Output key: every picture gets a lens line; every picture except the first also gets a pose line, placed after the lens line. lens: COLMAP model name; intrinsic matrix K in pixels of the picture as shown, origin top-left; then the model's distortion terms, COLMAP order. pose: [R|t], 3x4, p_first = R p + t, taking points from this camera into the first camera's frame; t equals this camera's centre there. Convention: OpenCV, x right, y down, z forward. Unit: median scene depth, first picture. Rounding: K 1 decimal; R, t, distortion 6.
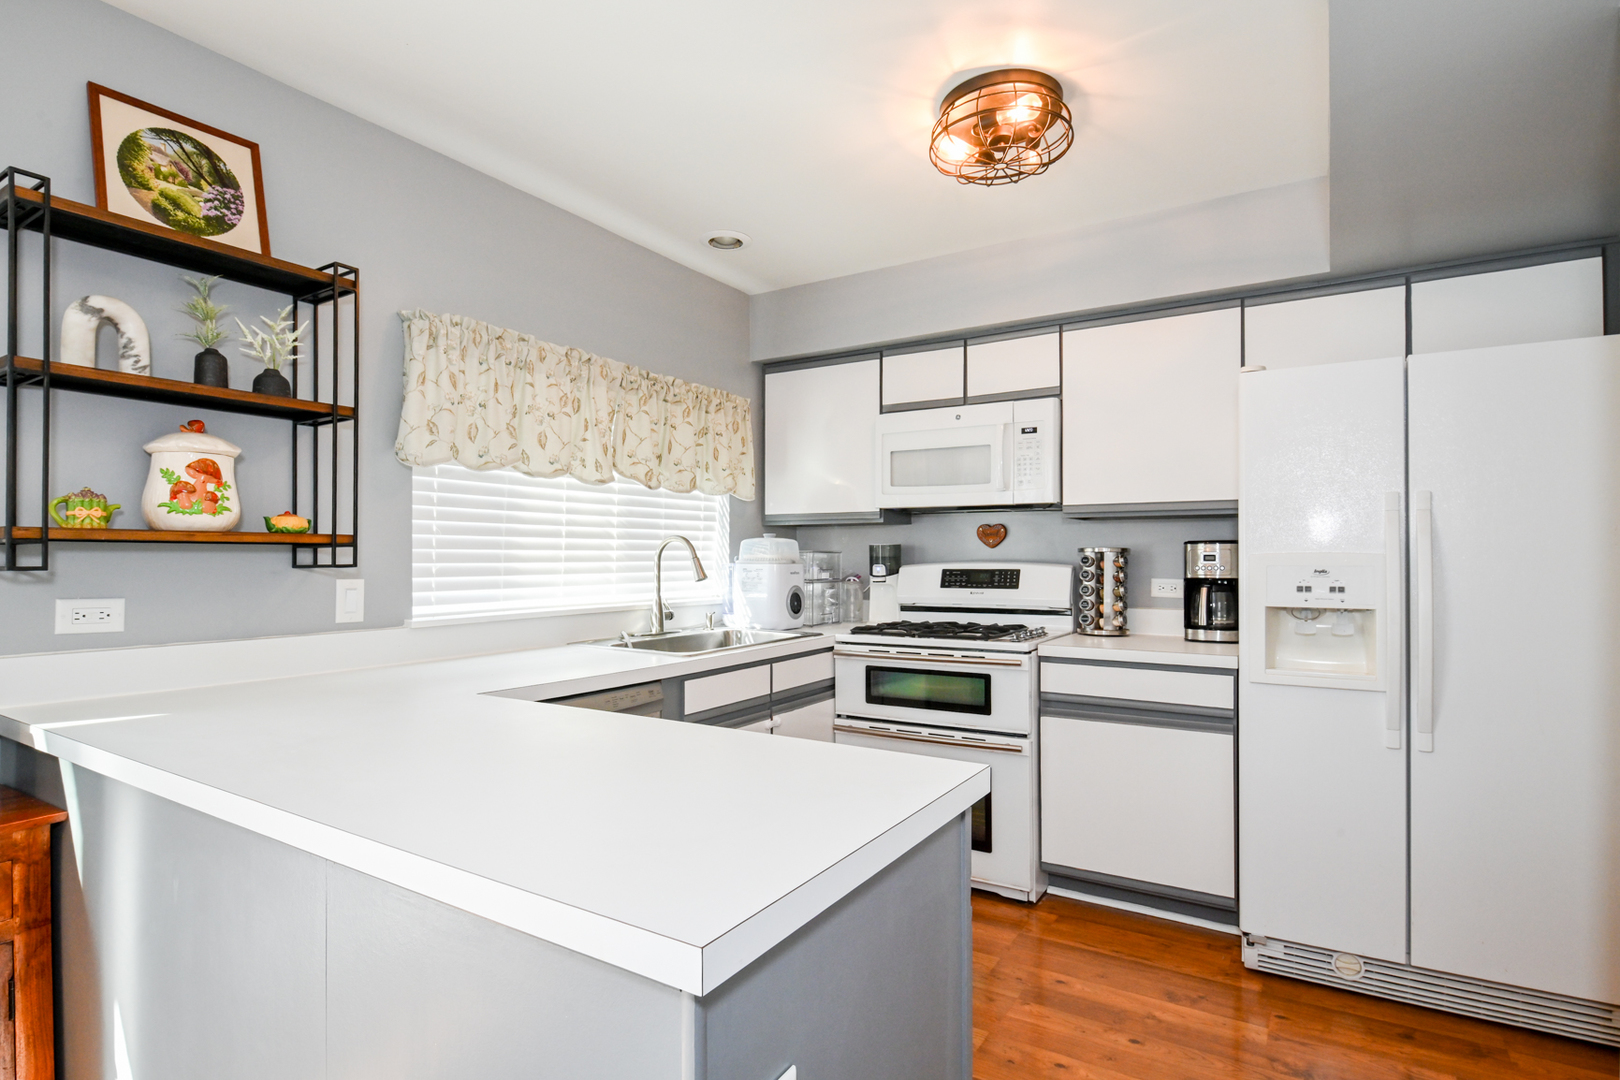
lens RADIAL K [[814.3, 0, 802.9], [0, 814.3, 554.9], [0, 0, 1]] dist [0.003310, -0.000658]
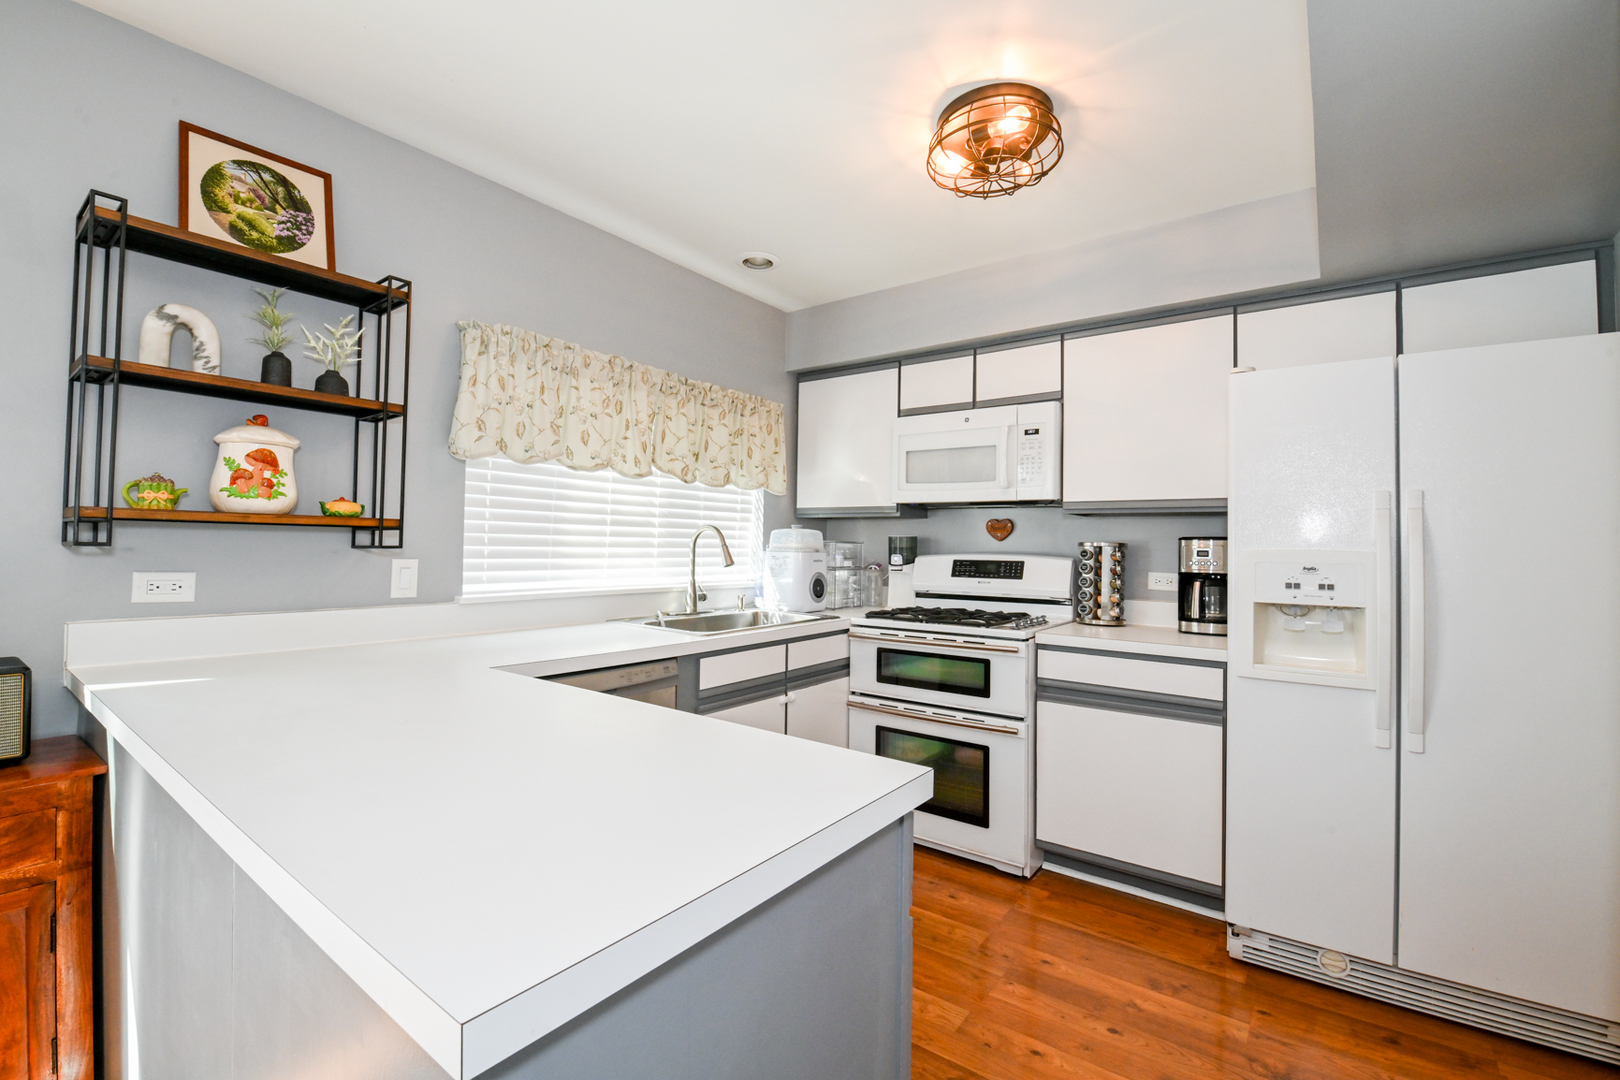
lens RADIAL K [[697.6, 0, 811.1], [0, 697.6, 531.5], [0, 0, 1]] dist [-0.003038, -0.005814]
pose [[0.997505, 0.015363, -0.068898, 0.073005], [-0.016688, 0.999686, -0.018707, 0.000536], [0.068589, 0.019811, 0.997448, 0.091564]]
